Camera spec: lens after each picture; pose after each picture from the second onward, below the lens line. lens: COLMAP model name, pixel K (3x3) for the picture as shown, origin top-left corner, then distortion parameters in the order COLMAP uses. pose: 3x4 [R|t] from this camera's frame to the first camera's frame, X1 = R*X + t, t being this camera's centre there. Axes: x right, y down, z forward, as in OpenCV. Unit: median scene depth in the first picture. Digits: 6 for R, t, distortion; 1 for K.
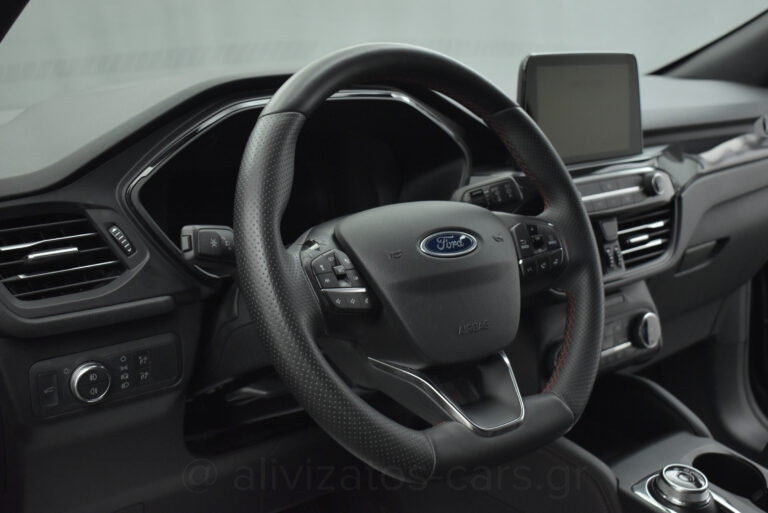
lens RADIAL K [[910.2, 0, 384.0], [0, 910.2, 256.5], [0, 0, 1]] dist [-0.059937, -0.027351]
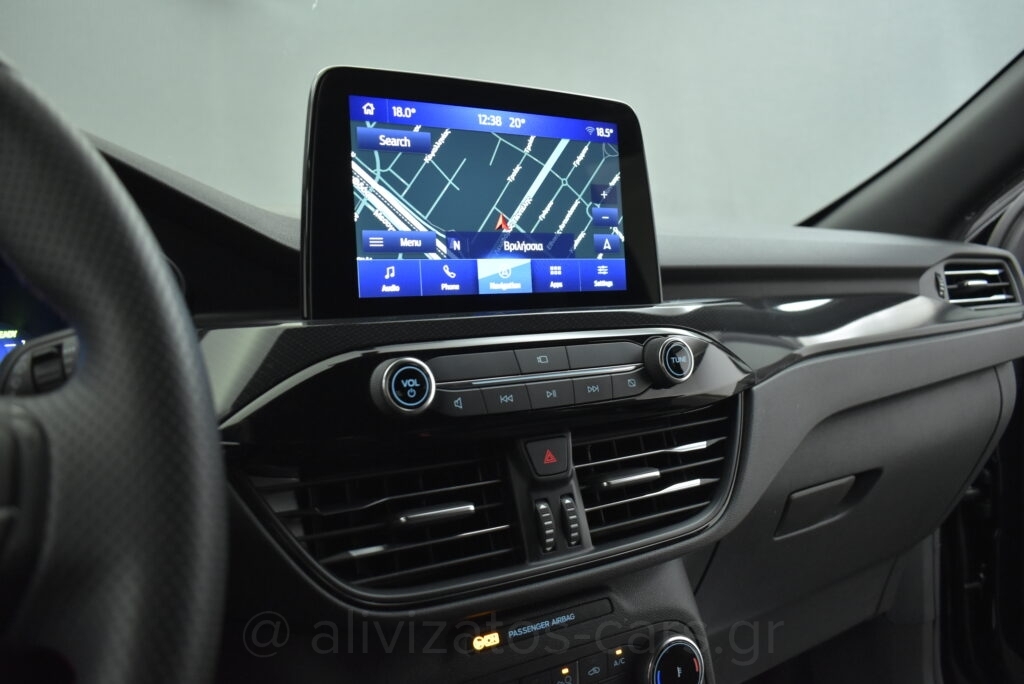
lens RADIAL K [[791.0, 0, 512.0], [0, 791.0, 342.0], [0, 0, 1]] dist [-0.087658, 0.002408]
pose [[0.988828, -0.001528, -0.149056, 0.389268], [-0.021814, 0.987699, -0.154839, -0.034293], [0.147459, 0.156361, 0.976631, 0.818406]]
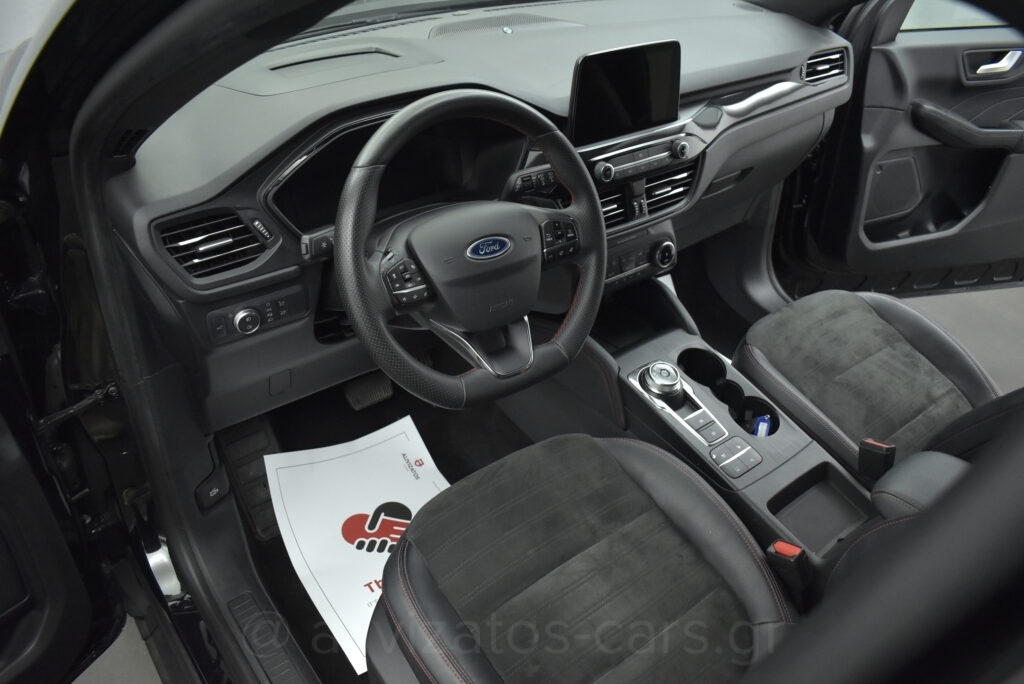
lens RADIAL K [[791.0, 0, 512.0], [0, 791.0, 342.0], [0, 0, 1]] dist [-0.087658, 0.002408]
pose [[0.997896, 0.064754, -0.003312, 0.114027], [-0.058691, 0.923816, 0.378311, -0.326597], [0.027556, -0.377320, 0.925673, -0.193598]]
